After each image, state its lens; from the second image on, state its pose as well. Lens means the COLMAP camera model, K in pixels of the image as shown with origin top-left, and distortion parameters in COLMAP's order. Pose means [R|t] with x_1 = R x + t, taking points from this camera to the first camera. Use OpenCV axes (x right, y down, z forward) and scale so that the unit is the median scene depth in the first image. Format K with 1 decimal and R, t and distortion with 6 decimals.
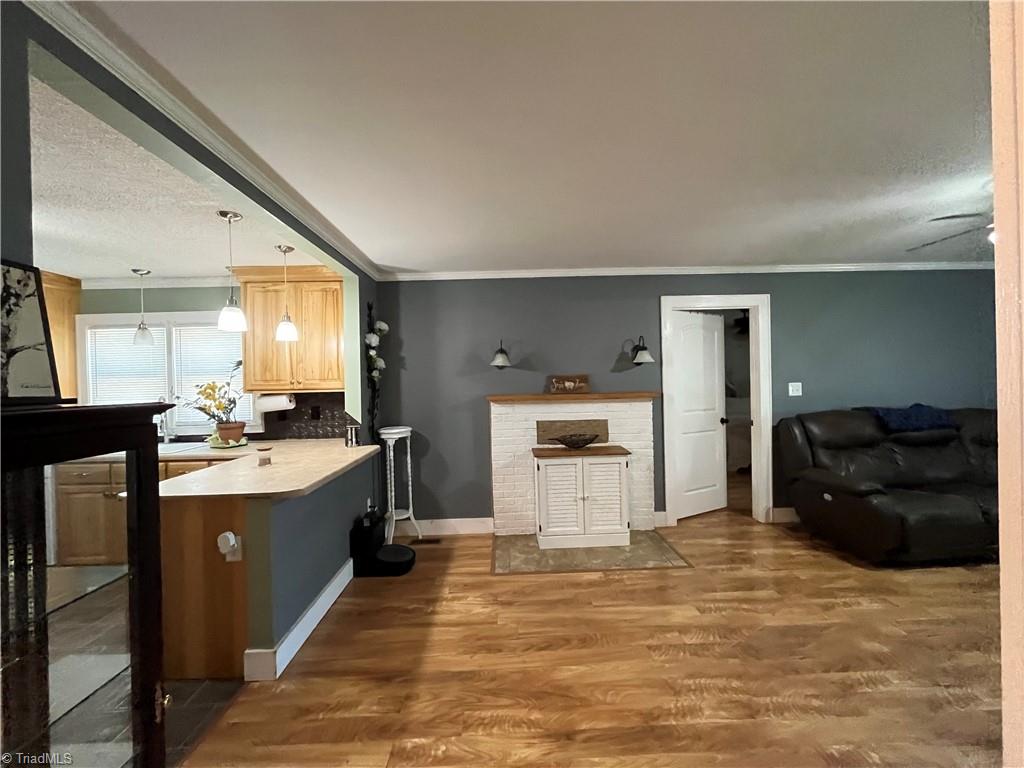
lens RADIAL K [[415.8, 0, 511.1], [0, 415.8, 382.0], [0, 0, 1]] dist [-0.002247, -0.000020]
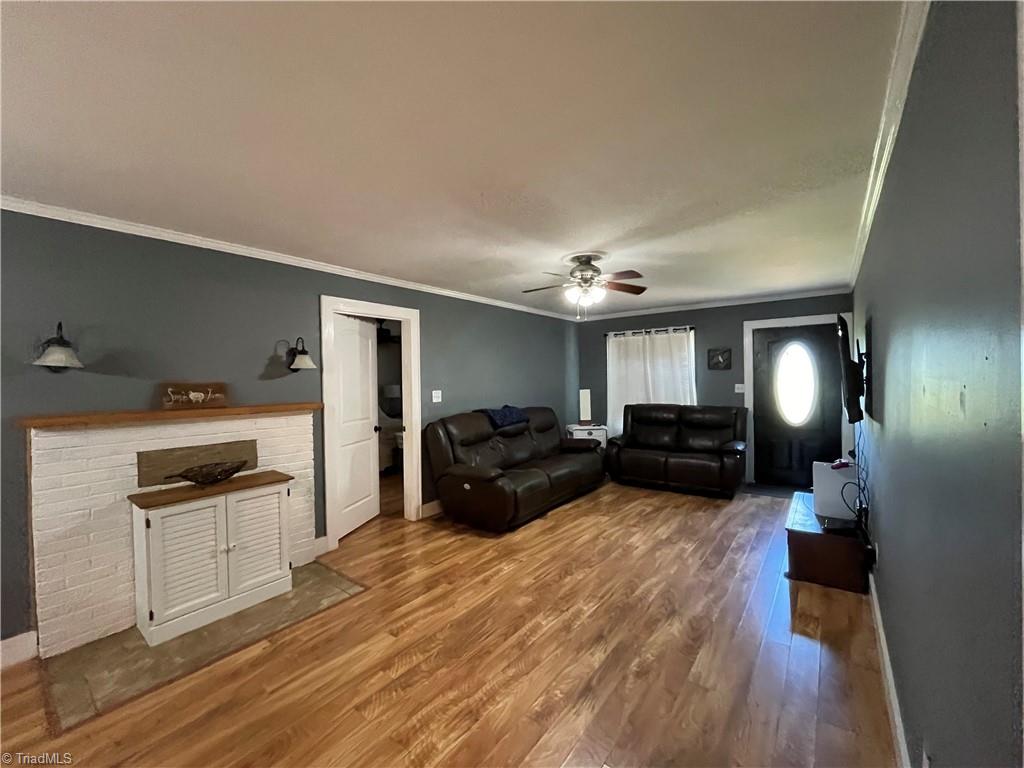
lens RADIAL K [[415.8, 0, 512.1], [0, 415.8, 381.8], [0, 0, 1]] dist [-0.002247, -0.000020]
pose [[0.629952, 0.007454, 0.776598, -0.082436], [0.003979, 0.999910, -0.012824, -0.007680], [-0.776624, 0.011168, 0.629865, 0.136689]]
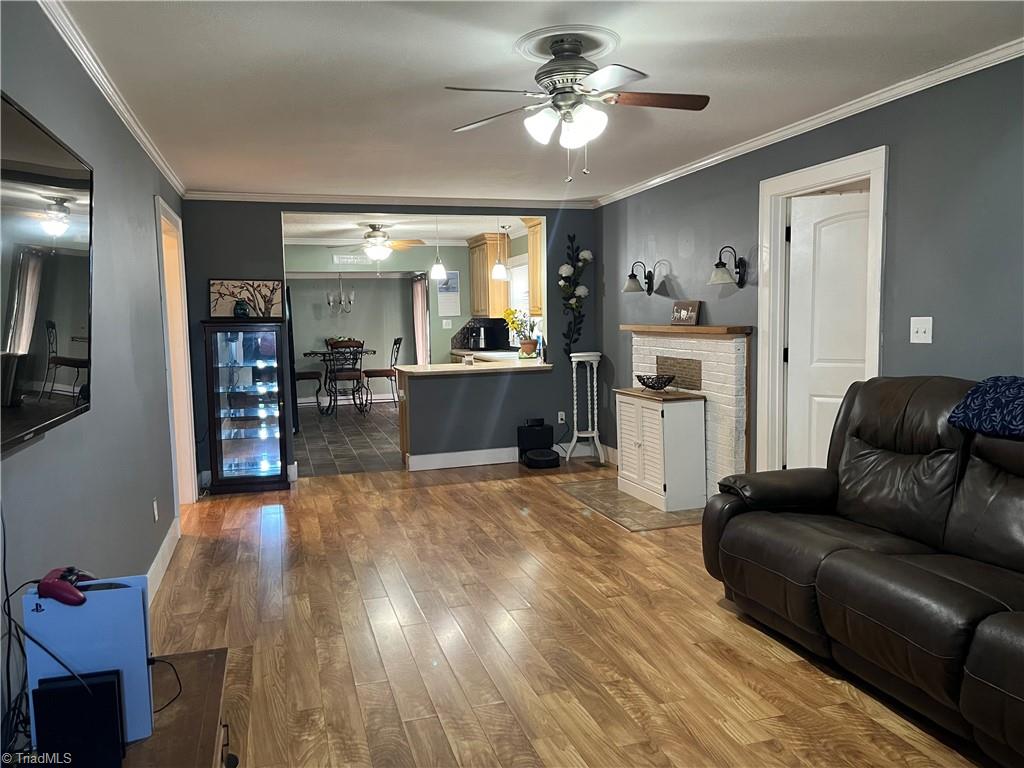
lens RADIAL K [[778.4, 0, 513.2], [0, 778.4, 384.9], [0, 0, 1]] dist [0.037867, -0.002589]
pose [[0.269534, 0.104249, -0.957331, 1.662887], [0.010241, 0.993757, 0.111099, -0.030452], [0.962936, -0.039749, 0.266784, 0.310448]]
